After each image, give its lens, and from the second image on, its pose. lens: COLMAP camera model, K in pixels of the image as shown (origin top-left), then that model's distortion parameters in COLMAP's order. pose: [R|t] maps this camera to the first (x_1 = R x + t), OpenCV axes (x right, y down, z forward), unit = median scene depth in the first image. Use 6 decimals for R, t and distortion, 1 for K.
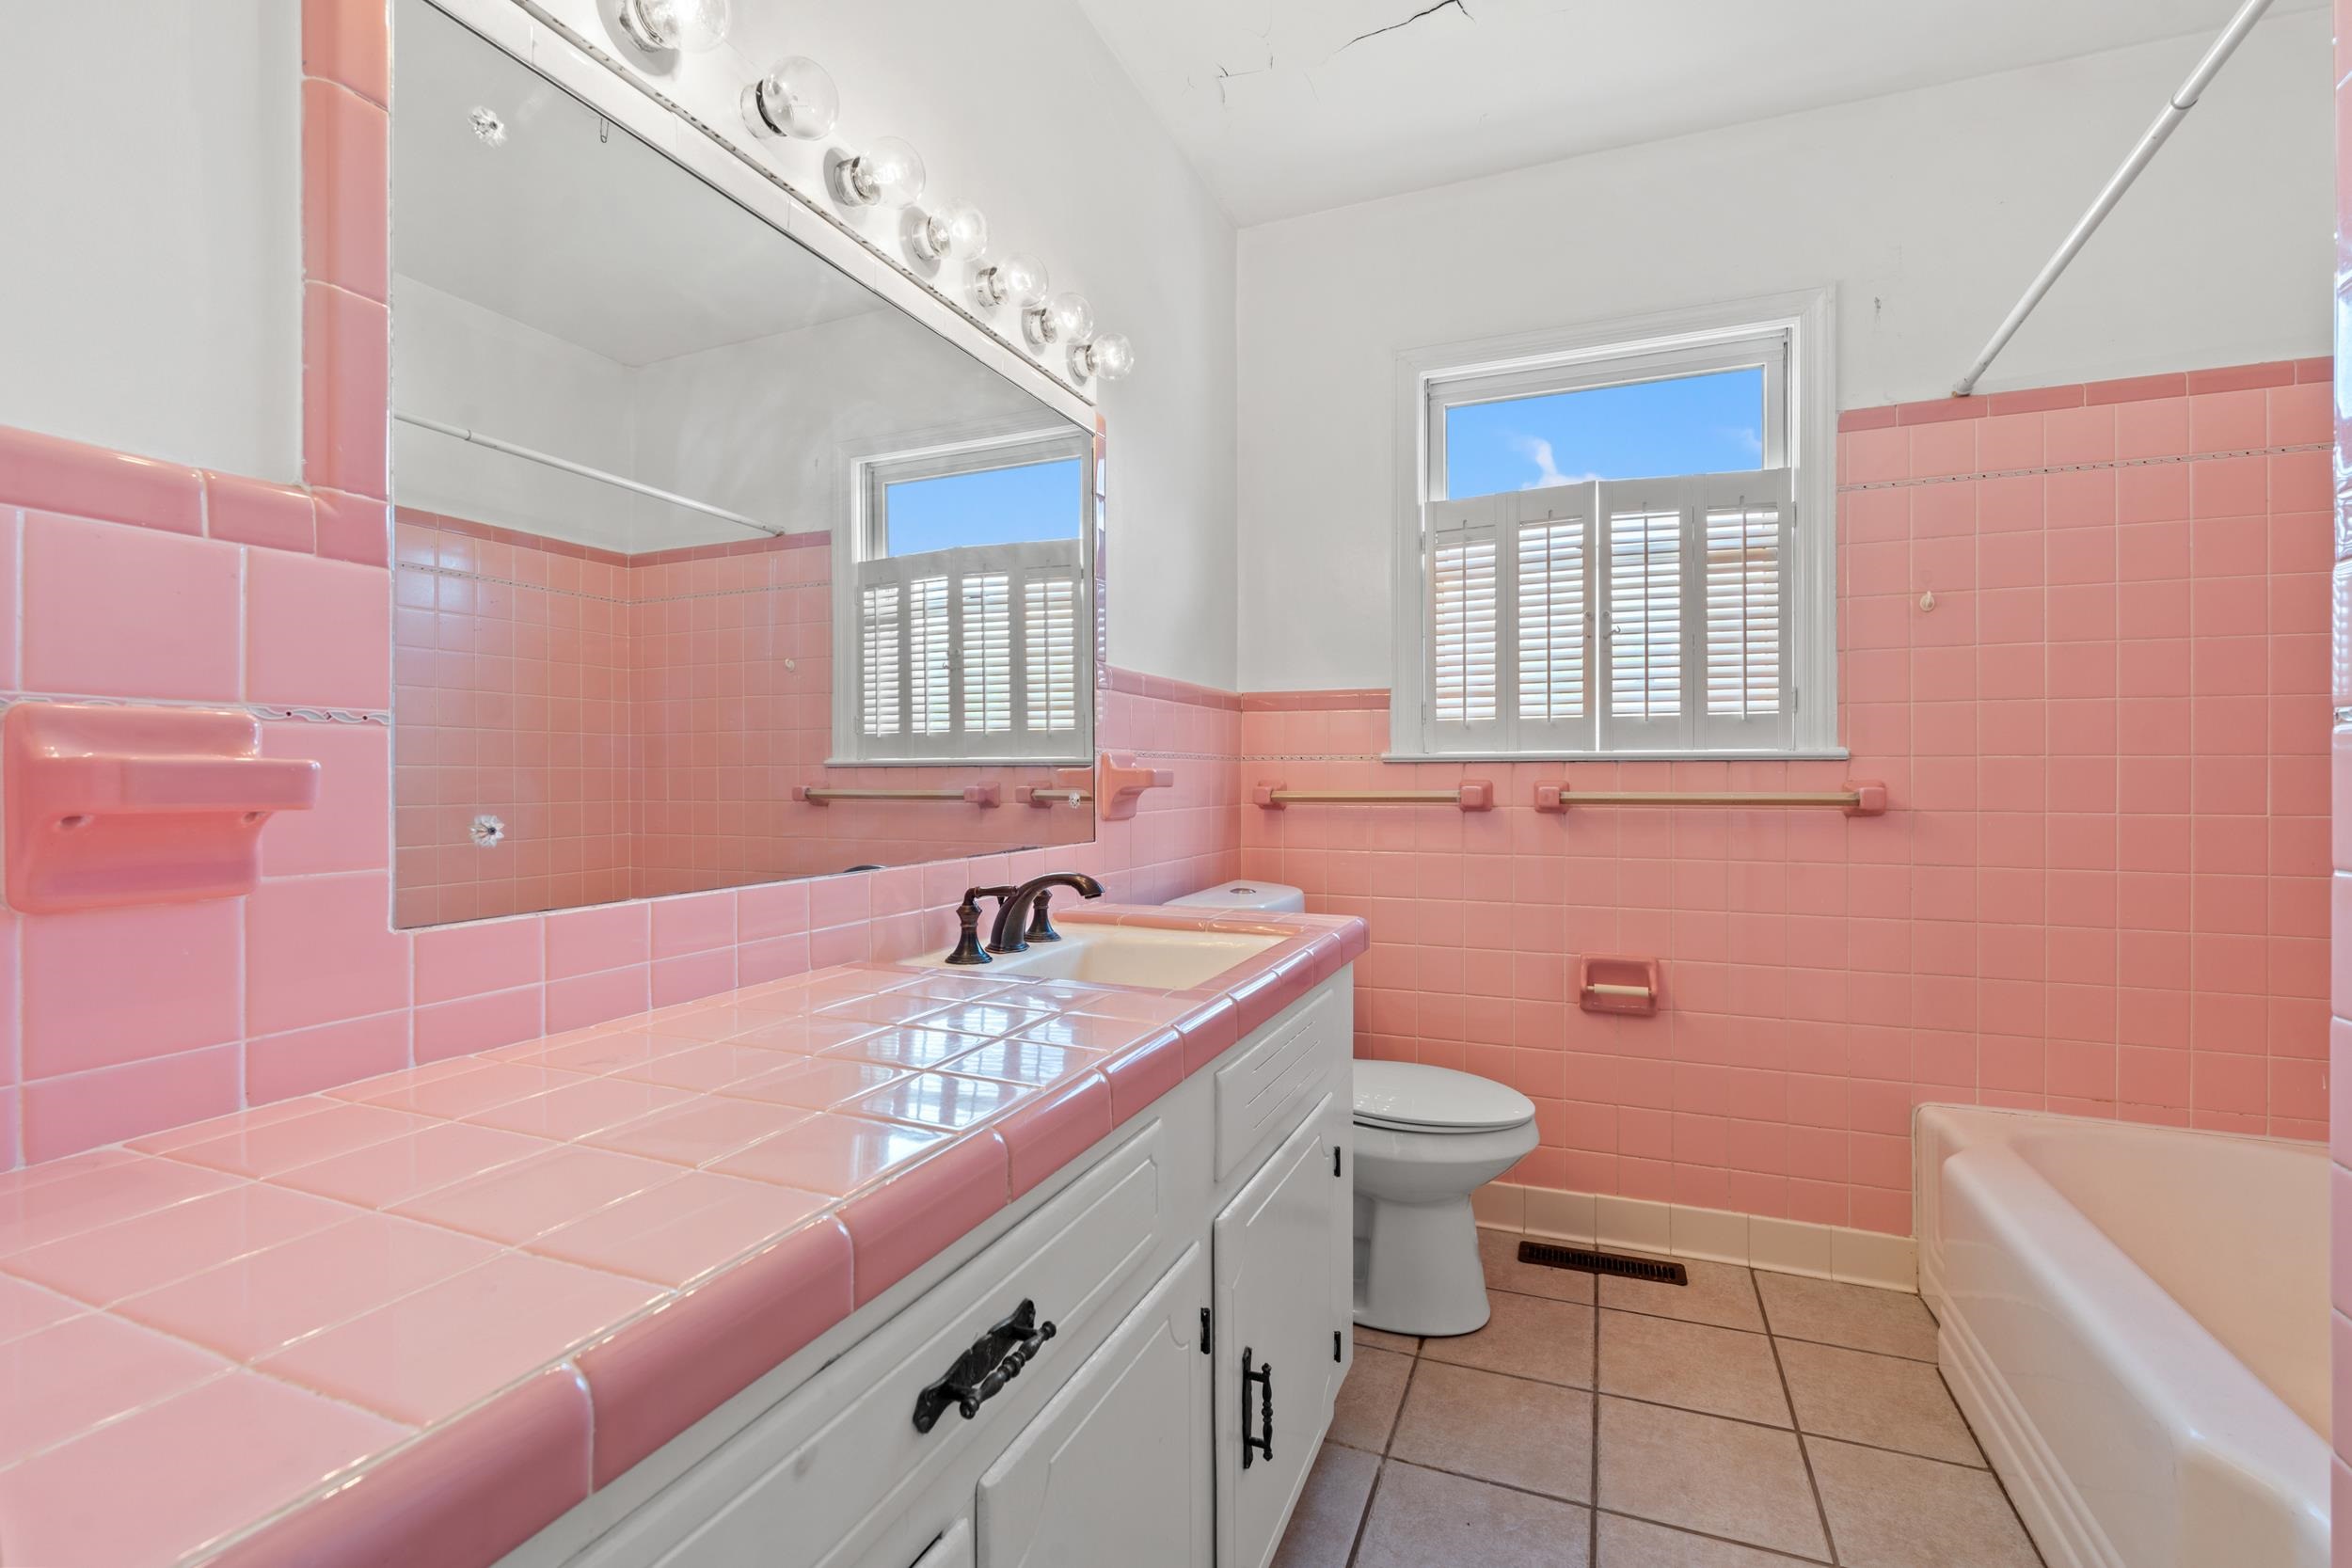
lens RADIAL K [[1045.6, 0, 1177.6], [0, 1045.6, 775.6], [0, 0, 1]] dist [-0.004570, 0.000235]
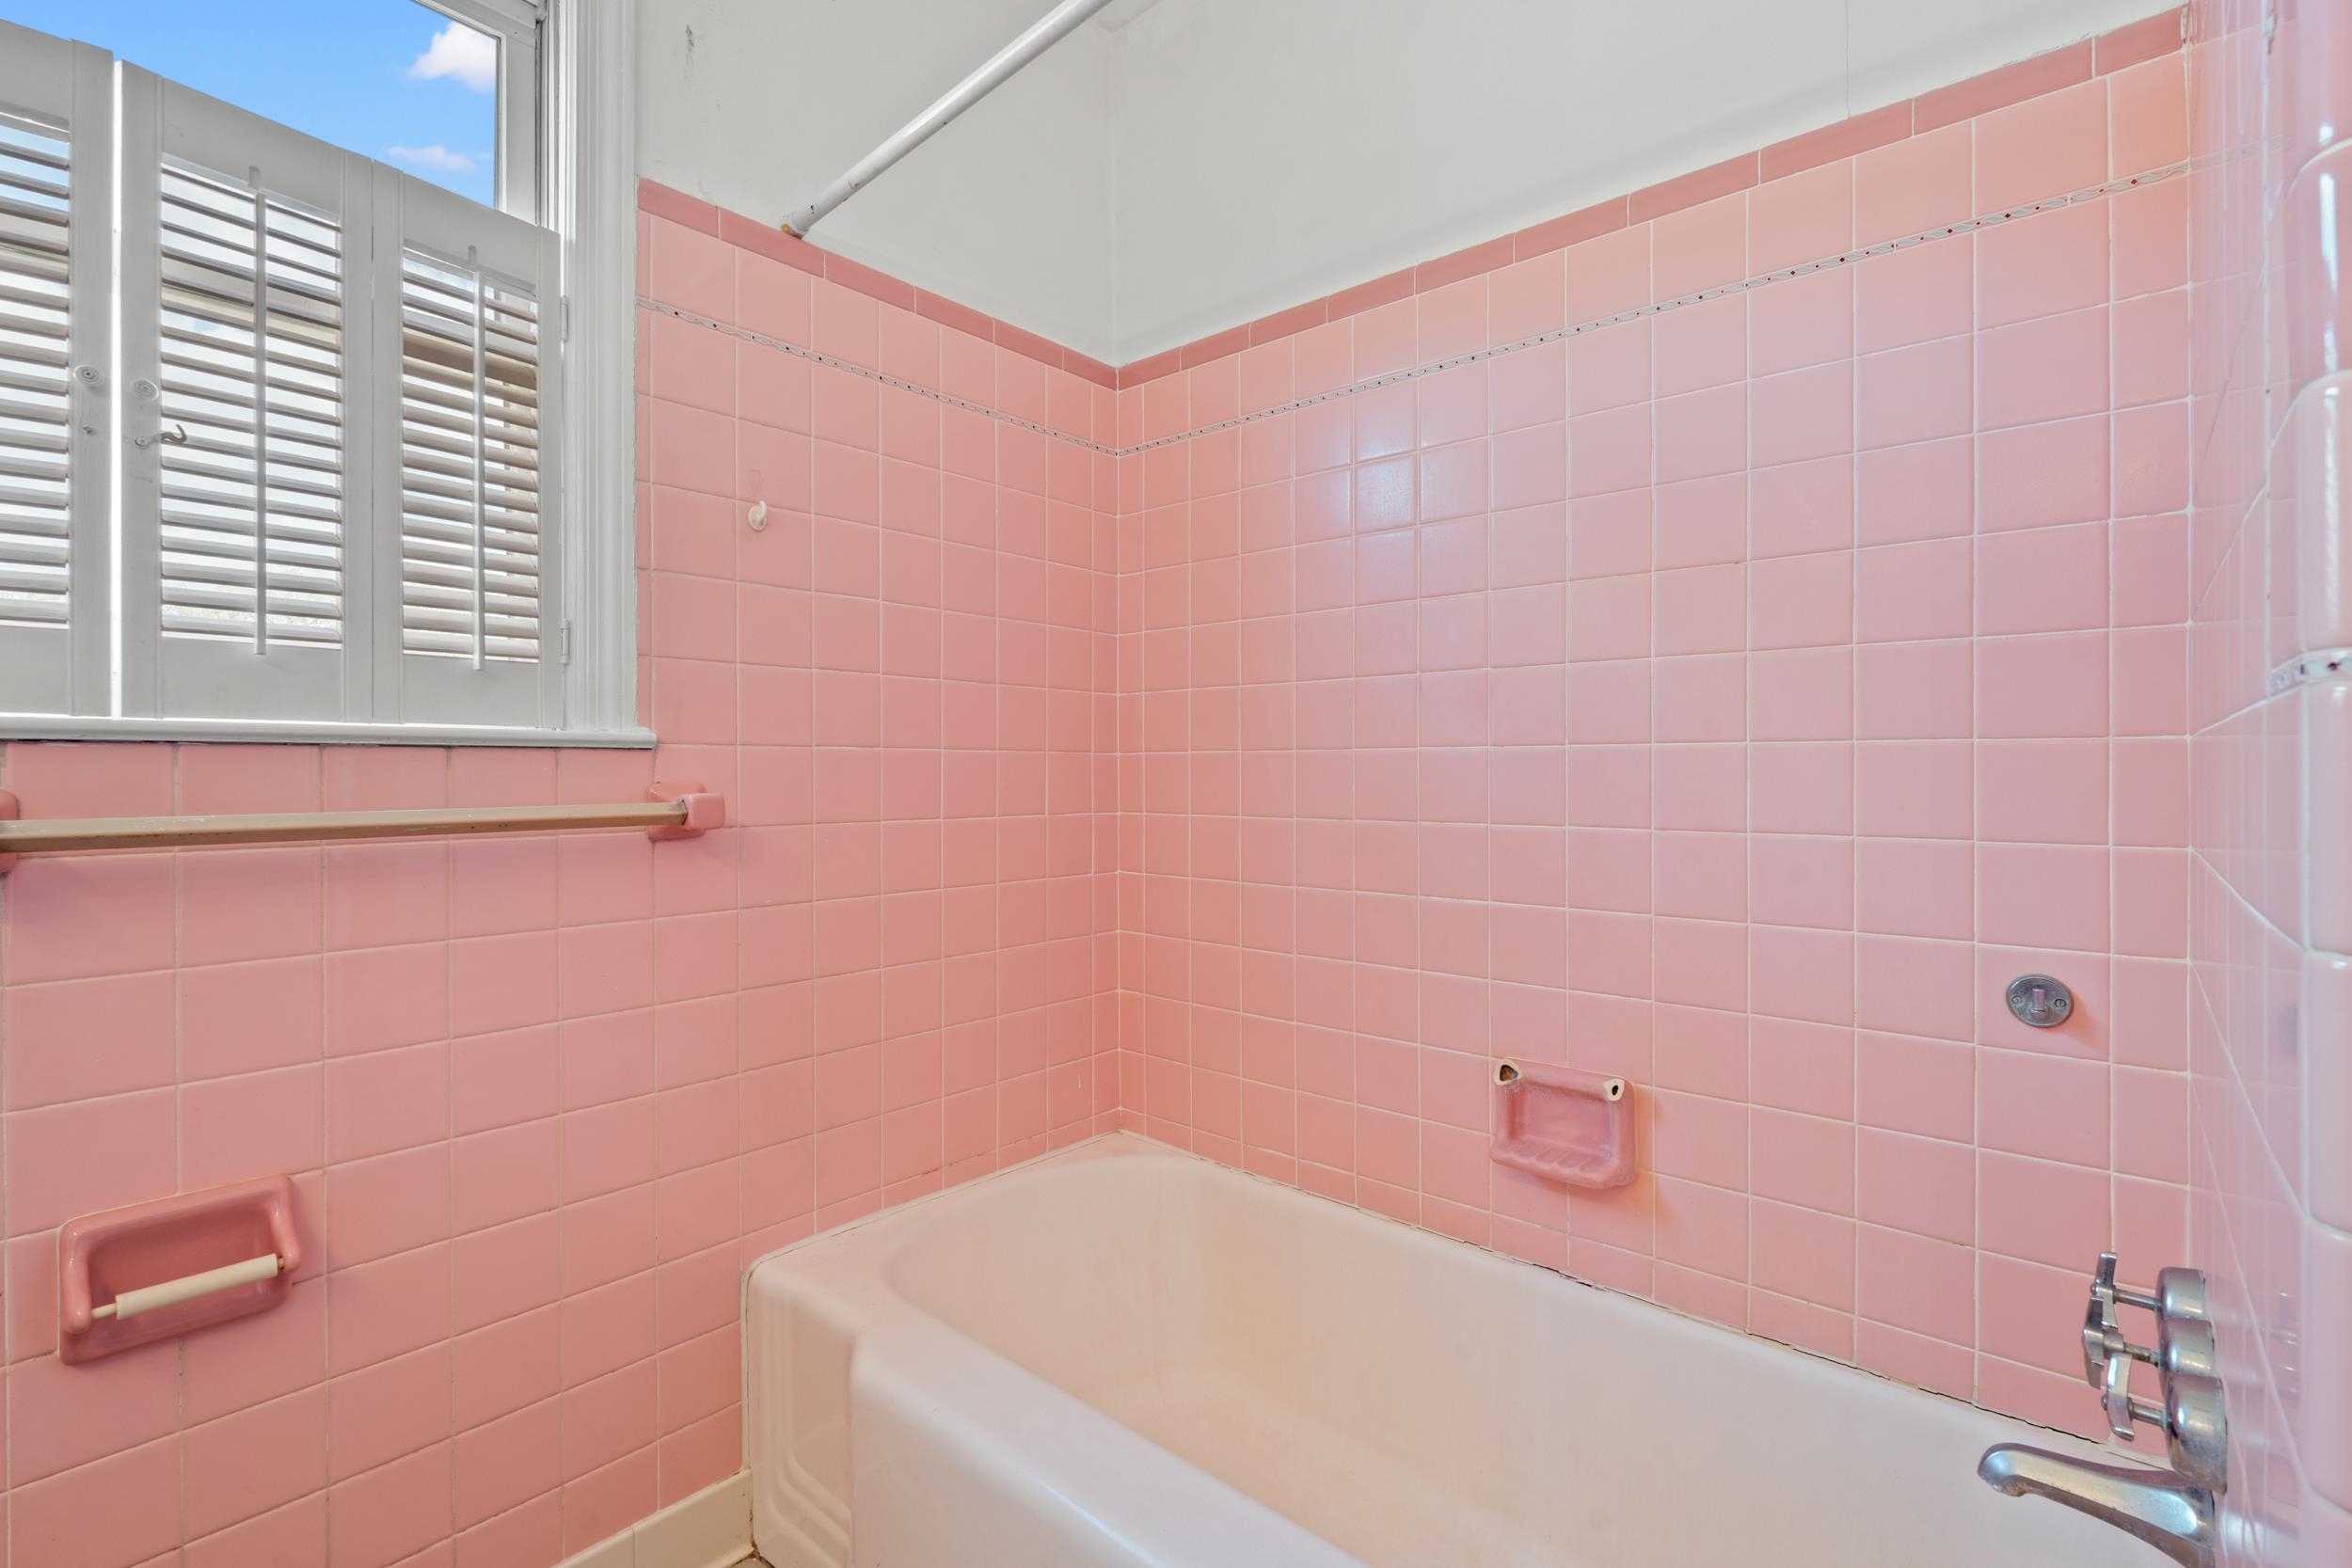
lens RADIAL K [[1045.6, 0, 1173.1], [0, 1045.6, 770.0], [0, 0, 1]] dist [-0.004570, 0.000235]
pose [[0.317358, 0.000388, 0.948306, 0.155607], [0.005385, 0.999983, -0.002212, 0.000471], [-0.948291, 0.005809, 0.317350, 0.507145]]
